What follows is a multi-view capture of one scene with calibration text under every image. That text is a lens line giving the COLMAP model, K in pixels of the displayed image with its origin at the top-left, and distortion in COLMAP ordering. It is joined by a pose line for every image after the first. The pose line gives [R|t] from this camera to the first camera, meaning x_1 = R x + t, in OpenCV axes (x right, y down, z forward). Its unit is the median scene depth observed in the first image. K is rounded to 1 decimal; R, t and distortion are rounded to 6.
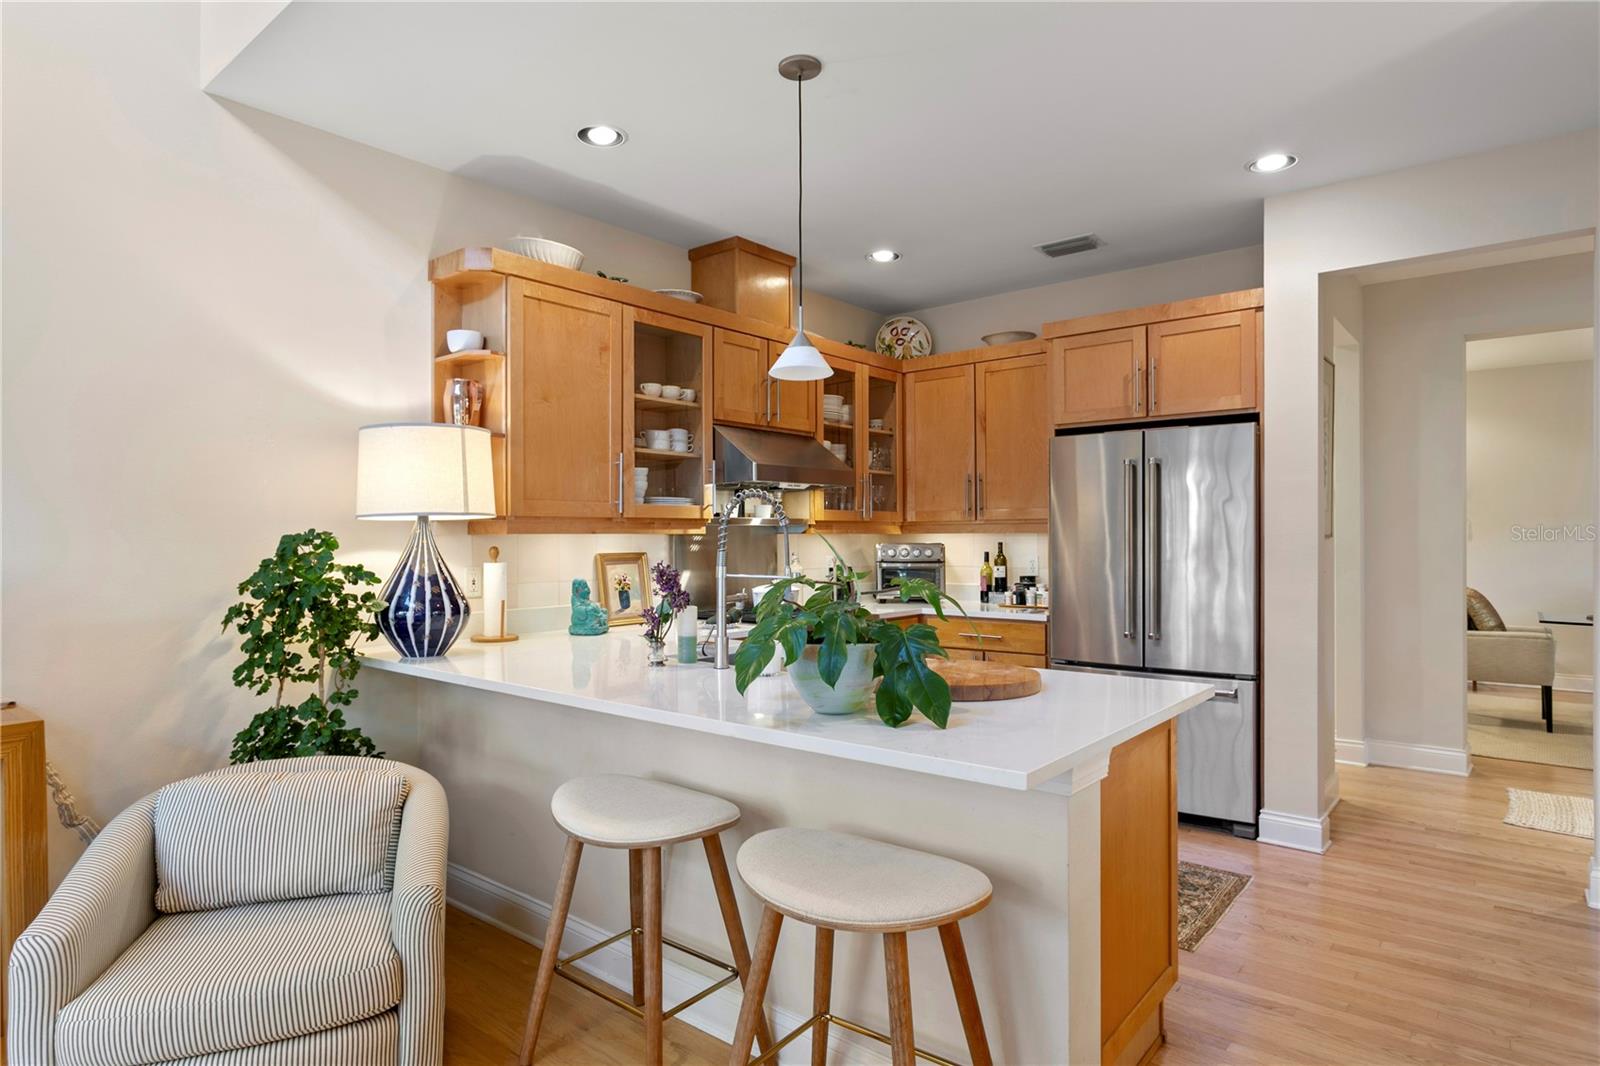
lens RADIAL K [[887.7, 0, 789.3], [0, 887.7, 540.0], [0, 0, 1]] dist [-0.025537, 0.004037]
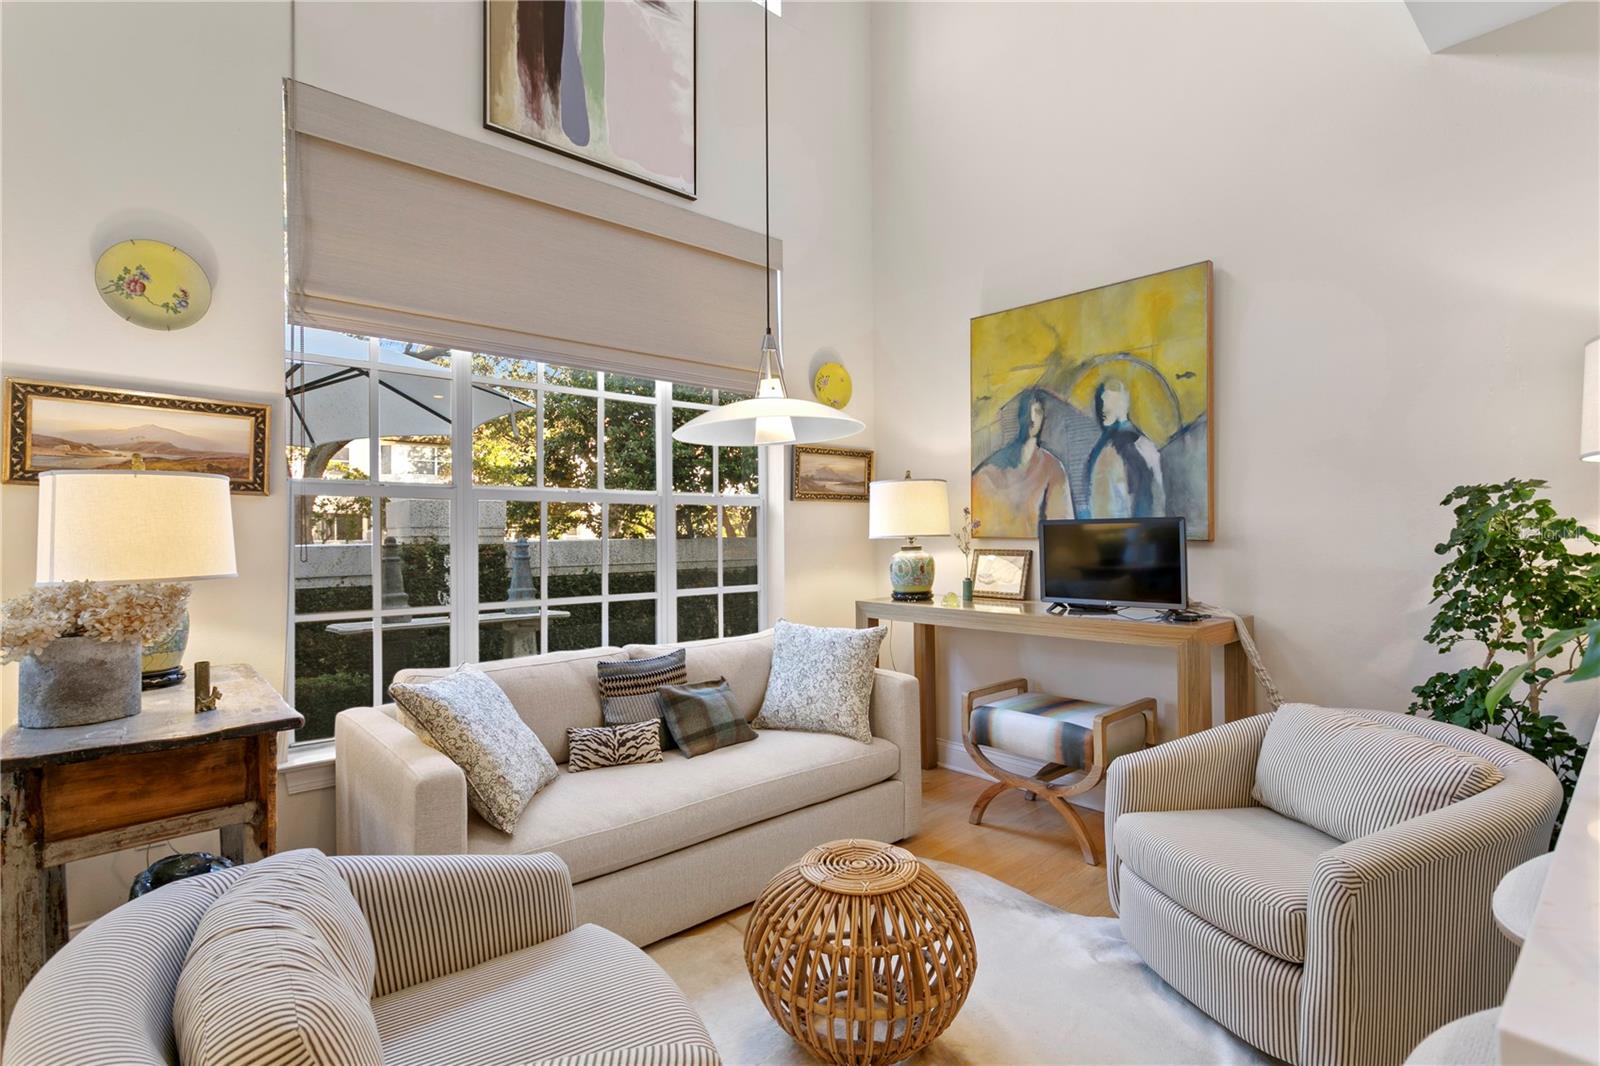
lens RADIAL K [[768.8, 0, 779.5], [0, 768.8, 523.8], [0, 0, 1]] dist [0.005337, -0.002176]
pose [[-0.171047, -0.001469, -0.985262, 0.263050], [0.007611, 0.999967, -0.002813, 0.021245], [0.985233, -0.007980, -0.171030, 0.307729]]
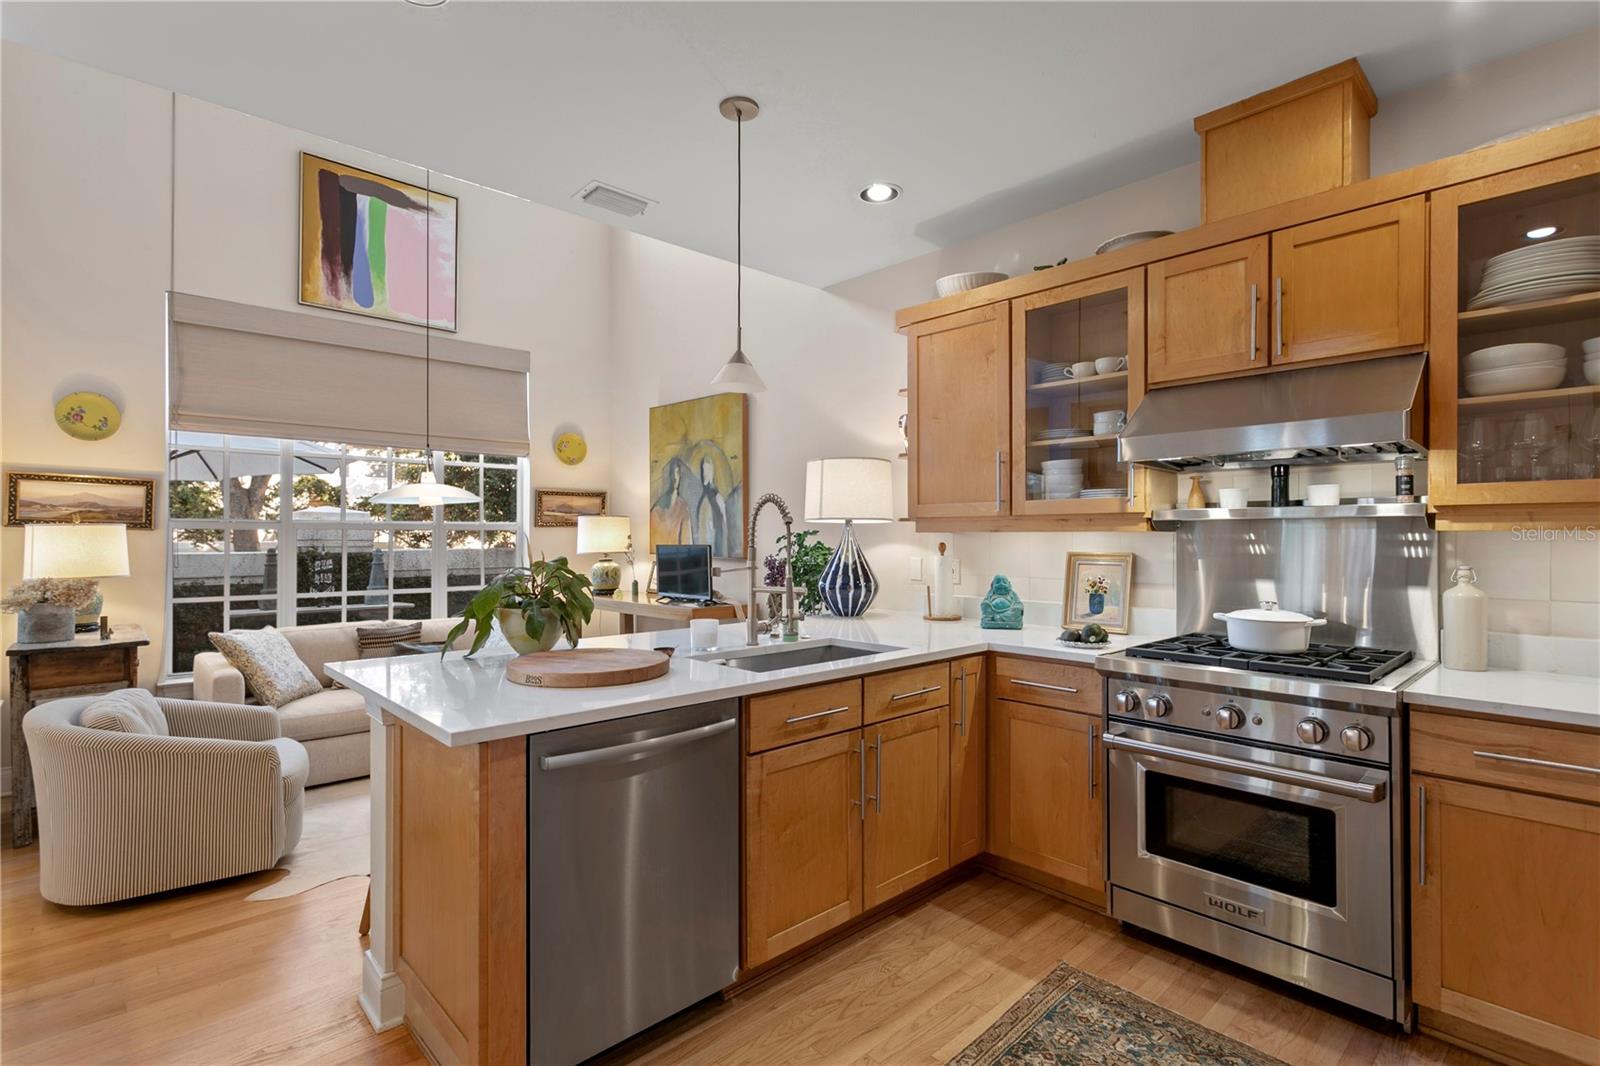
lens RADIAL K [[768.8, 0, 776.0], [0, 768.8, 526.8], [0, 0, 1]] dist [0.005337, -0.002176]
pose [[-0.147114, -0.002764, -0.989116, 0.703447], [0.000003, 0.999996, -0.002795, -0.010445], [0.989120, -0.000414, -0.147113, 0.866373]]
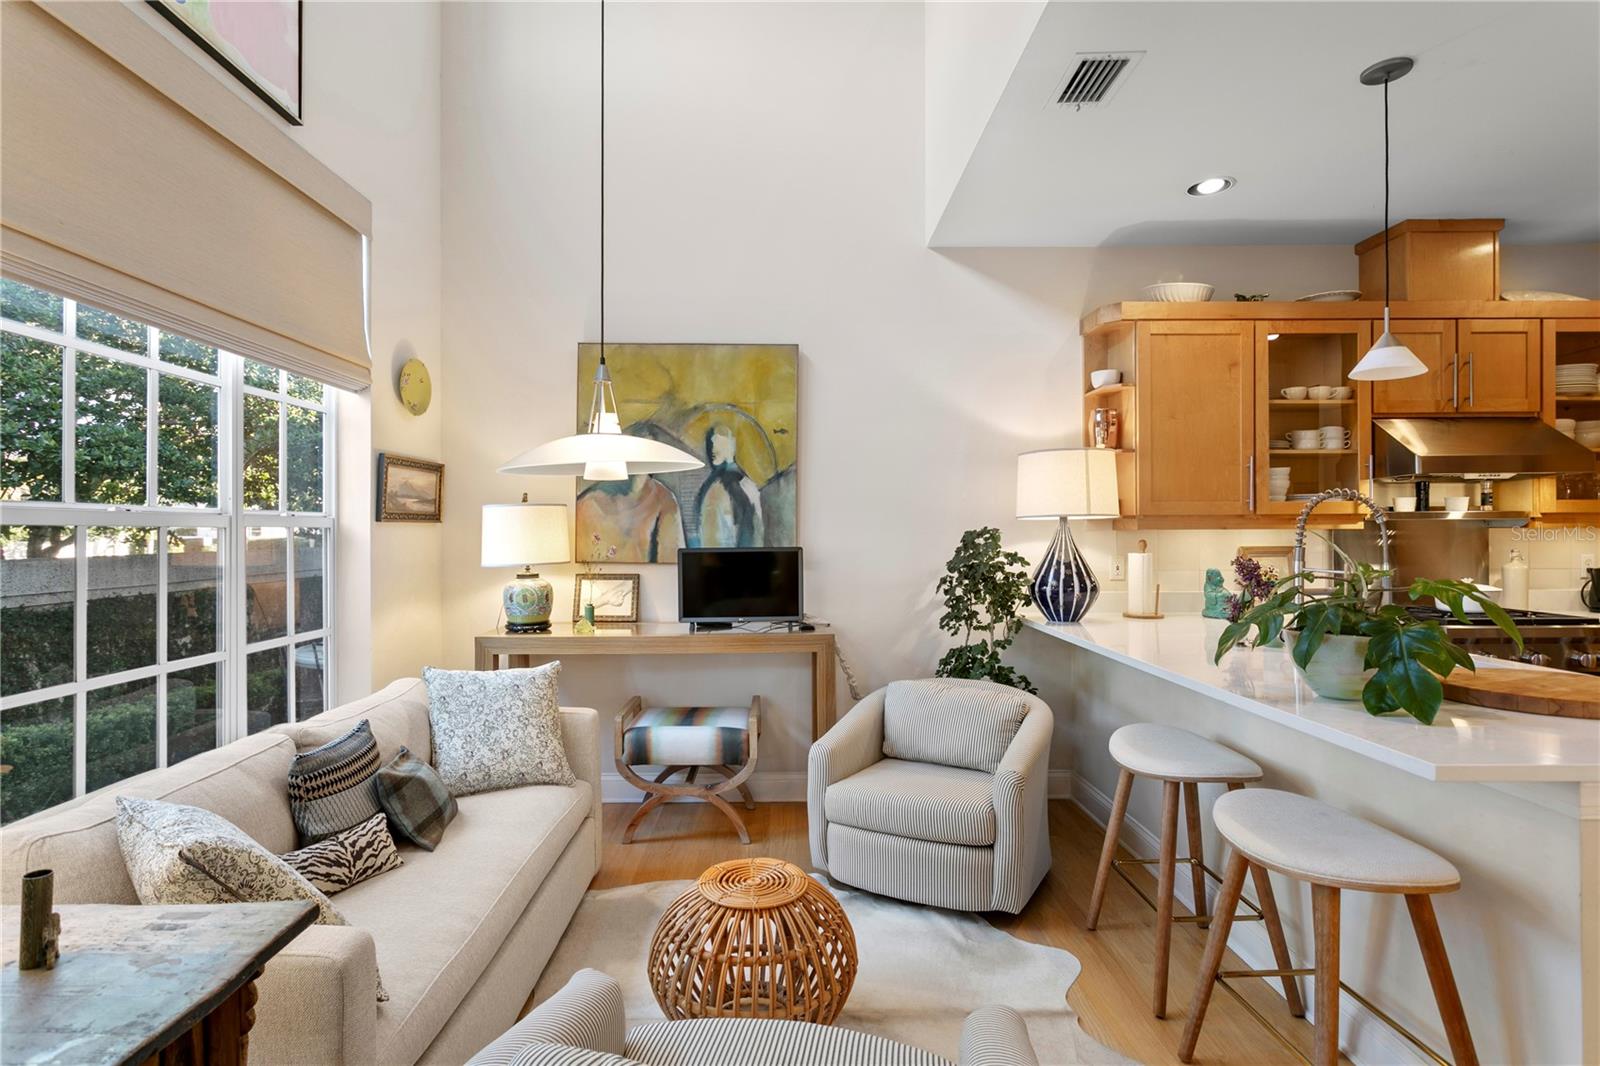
lens RADIAL K [[810.8, 0, 785.0], [0, 810.8, 520.8], [0, 0, 1]] dist [-0.004879, 0.001141]
pose [[0.639160, -0.005530, -0.769054, 0.212460], [-0.001866, 0.999960, -0.008741, -0.007760], [0.769071, 0.007022, 0.639124, -0.090361]]
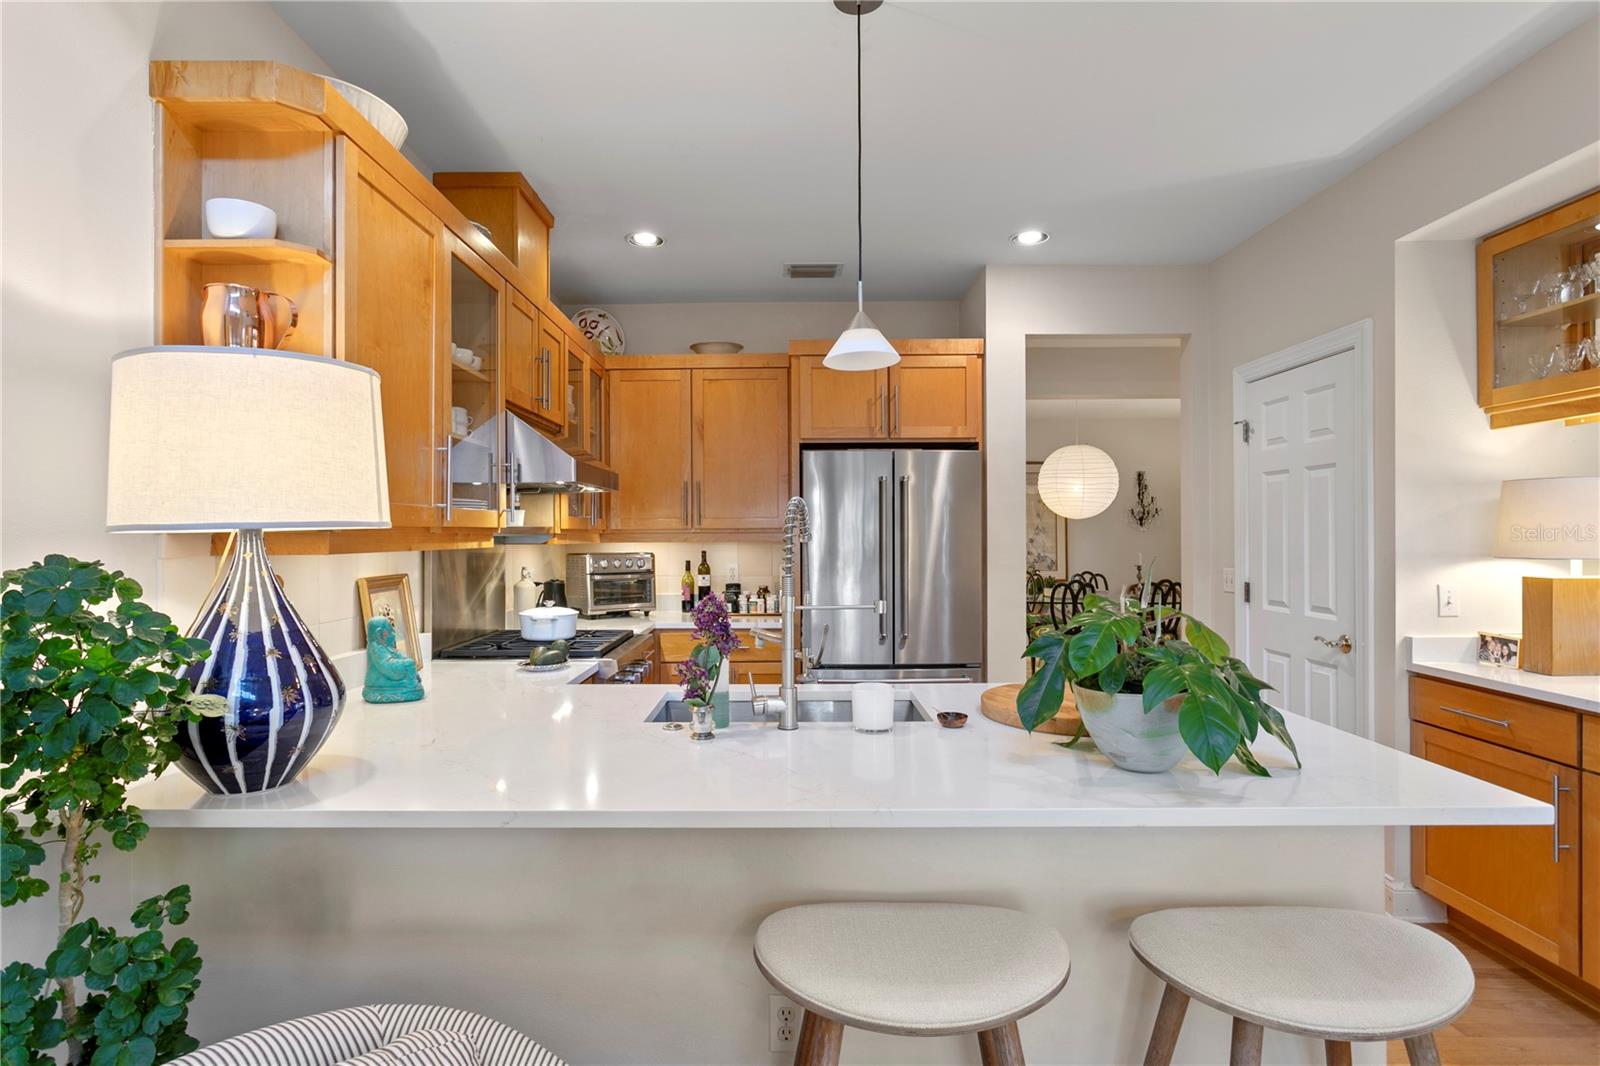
lens RADIAL K [[810.8, 0, 785.3], [0, 810.8, 532.1], [0, 0, 1]] dist [-0.004879, 0.001141]
pose [[0.776963, 0.002553, 0.629541, -0.383808], [0.004202, 0.999948, -0.009241, -0.014267], [-0.629532, 0.009825, 0.776912, 0.332050]]
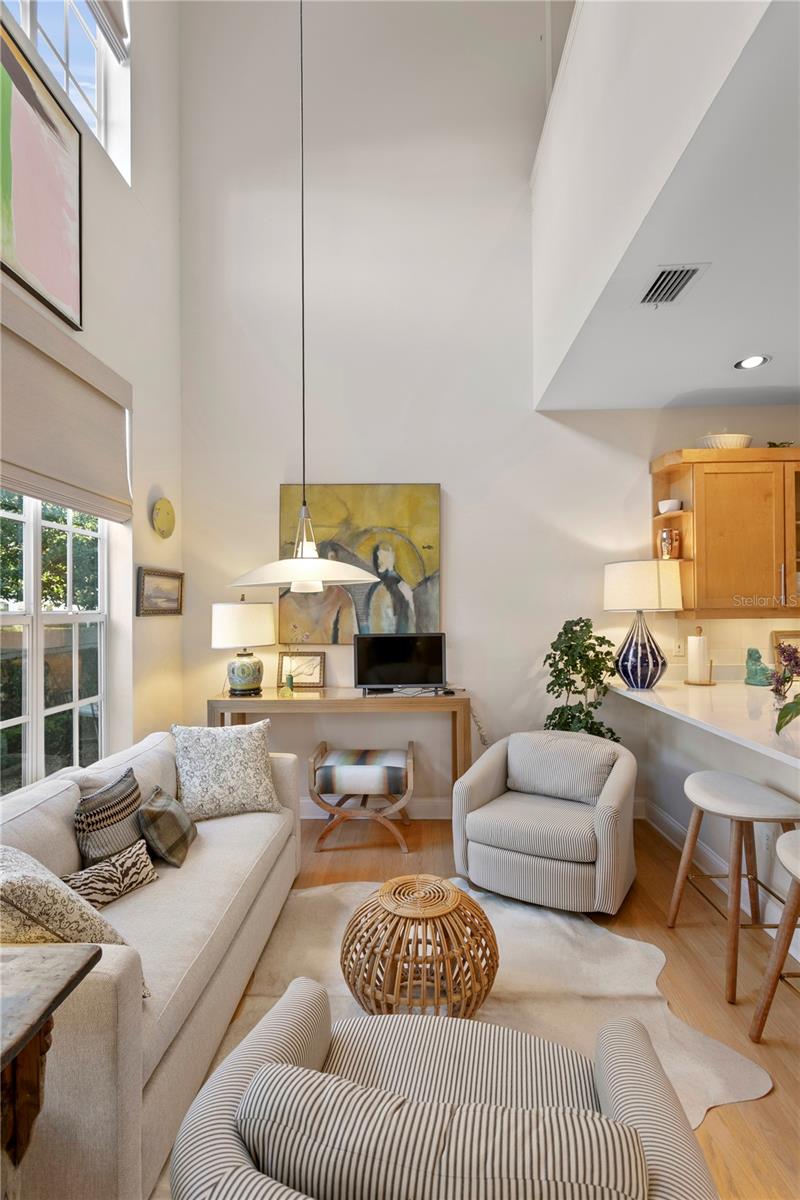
lens RADIAL K [[576.6, 0, 400.1], [0, 576.6, 598.8], [0, 0, 1]] dist [0.005337, -0.002176]
pose [[0.612924, -0.012810, -0.790038, 0.176149], [0.002514, 0.999895, -0.014262, -0.027944], [0.790138, 0.006756, 0.612892, -0.087431]]
